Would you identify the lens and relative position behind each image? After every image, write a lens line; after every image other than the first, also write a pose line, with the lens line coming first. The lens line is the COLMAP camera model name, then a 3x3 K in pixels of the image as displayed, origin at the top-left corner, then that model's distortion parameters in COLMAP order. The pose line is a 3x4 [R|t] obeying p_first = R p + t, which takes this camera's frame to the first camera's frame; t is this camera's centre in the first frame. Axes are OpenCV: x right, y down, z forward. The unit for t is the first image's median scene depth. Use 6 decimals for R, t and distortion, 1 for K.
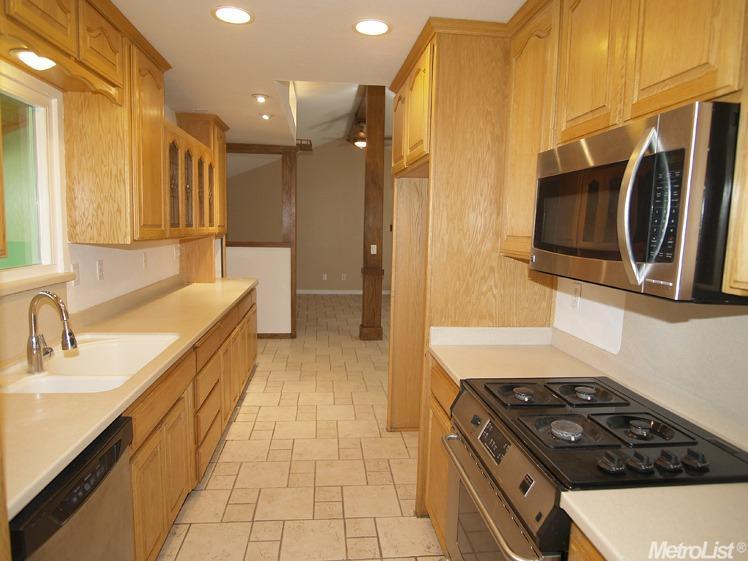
lens RADIAL K [[467.8, 0, 371.8], [0, 467.8, 279.9], [0, 0, 1]] dist [-0.038266, 0.005692]
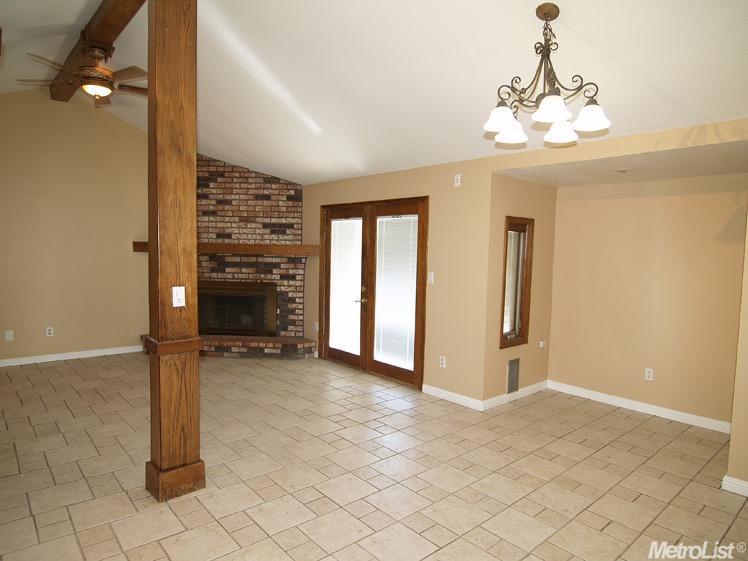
lens RADIAL K [[467.8, 0, 374.3], [0, 467.8, 279.8], [0, 0, 1]] dist [-0.038266, 0.005692]
pose [[0.816101, -0.044182, 0.576218, -0.086159], [0.065503, 0.997720, -0.016271, -0.053430], [-0.574185, 0.051023, 0.817134, 0.455838]]
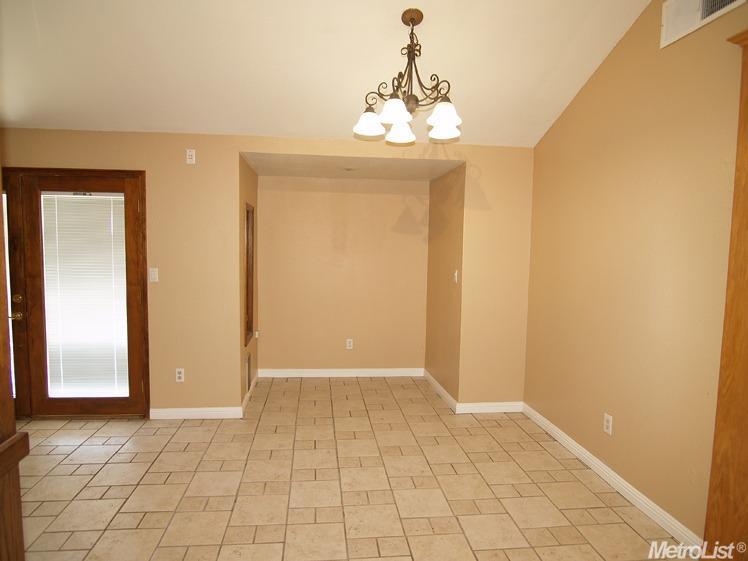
lens RADIAL K [[467.8, 0, 367.6], [0, 467.8, 280.5], [0, 0, 1]] dist [-0.038266, 0.005692]
pose [[-0.005902, -0.107594, 0.994177, -0.117783], [0.097750, 0.989371, 0.107654, -0.068458], [-0.995193, 0.097817, 0.004678, 0.564542]]
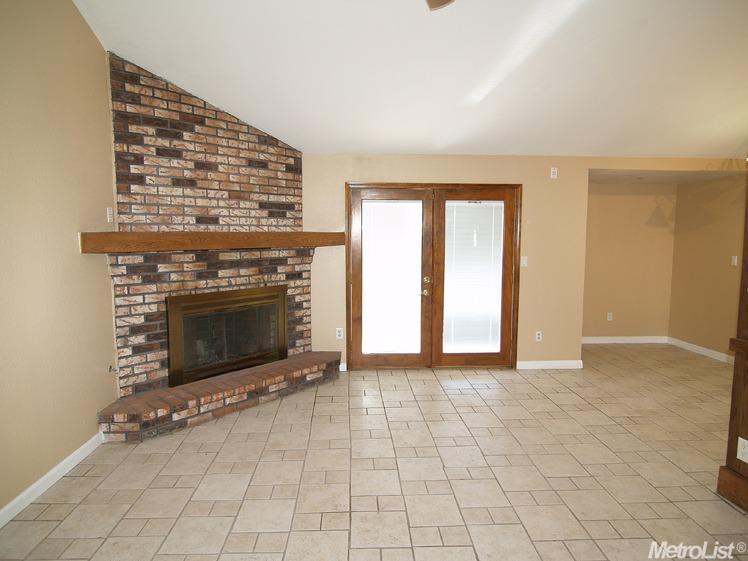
lens RADIAL K [[467.8, 0, 370.3], [0, 467.8, 279.1], [0, 0, 1]] dist [-0.038266, 0.005692]
pose [[0.078436, -0.123417, 0.989250, -0.202454], [0.117052, 0.986584, 0.113804, -0.091757], [-0.990024, 0.106867, 0.091830, 0.739820]]
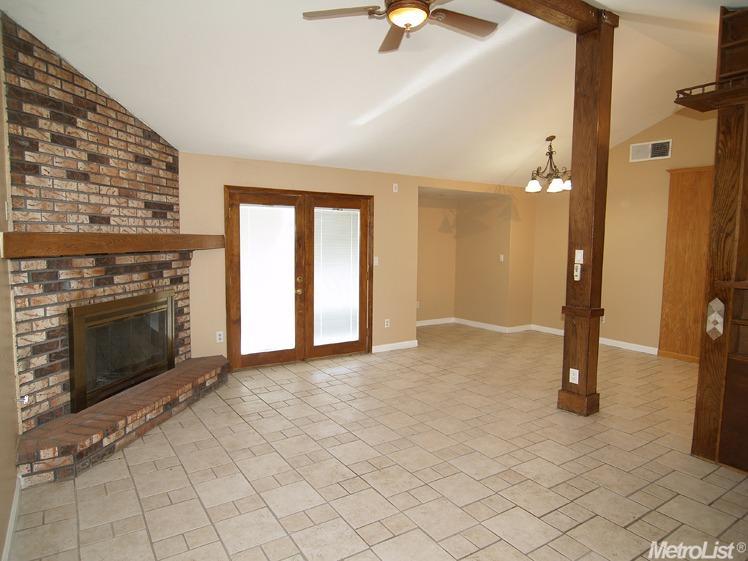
lens RADIAL K [[467.8, 0, 368.4], [0, 467.8, 279.3], [0, 0, 1]] dist [-0.038266, 0.005692]
pose [[-0.443645, -0.110362, 0.889382, -0.213149], [0.080968, 0.983395, 0.162416, -0.102056], [-0.892538, 0.144067, -0.427342, 0.828168]]
